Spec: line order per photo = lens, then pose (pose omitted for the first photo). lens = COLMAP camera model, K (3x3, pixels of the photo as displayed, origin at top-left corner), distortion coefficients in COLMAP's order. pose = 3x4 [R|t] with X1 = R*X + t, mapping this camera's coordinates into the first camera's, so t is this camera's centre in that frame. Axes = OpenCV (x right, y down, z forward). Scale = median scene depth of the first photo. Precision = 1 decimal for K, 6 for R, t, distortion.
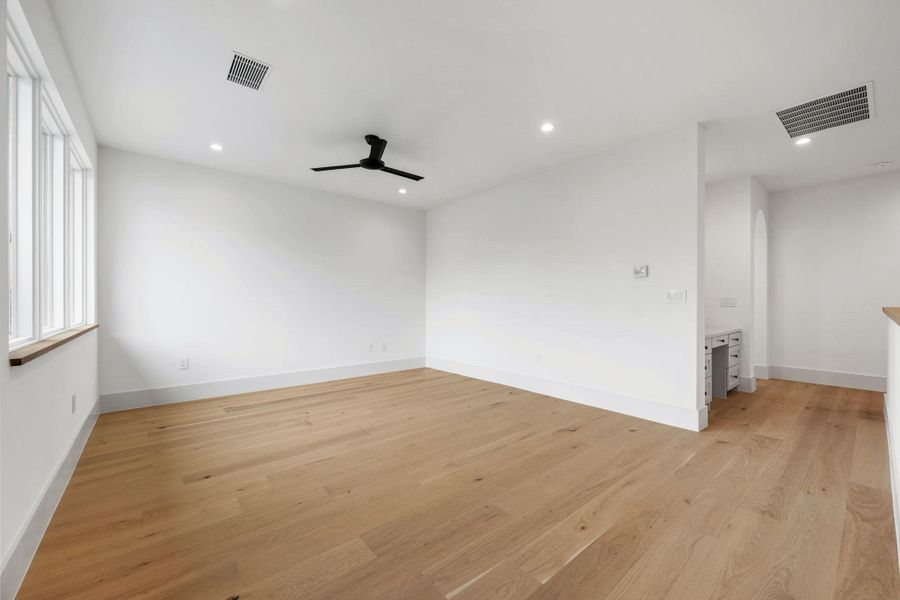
lens RADIAL K [[355.9, 0, 450.9], [0, 355.9, 301.1], [0, 0, 1]] dist [0.007614, -0.000051]
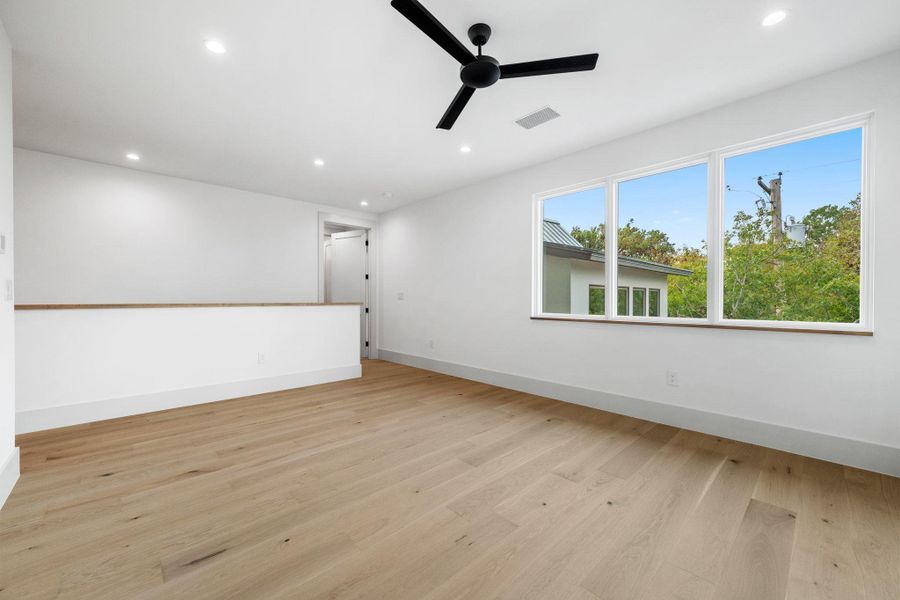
lens RADIAL K [[355.9, 0, 449.3], [0, 355.9, 301.5], [0, 0, 1]] dist [0.007614, -0.000051]
pose [[-0.998435, -0.002485, -0.055869, -0.167297], [-0.002895, 0.999969, 0.007271, 0.004925], [0.055850, 0.007421, -0.998412, 2.002848]]
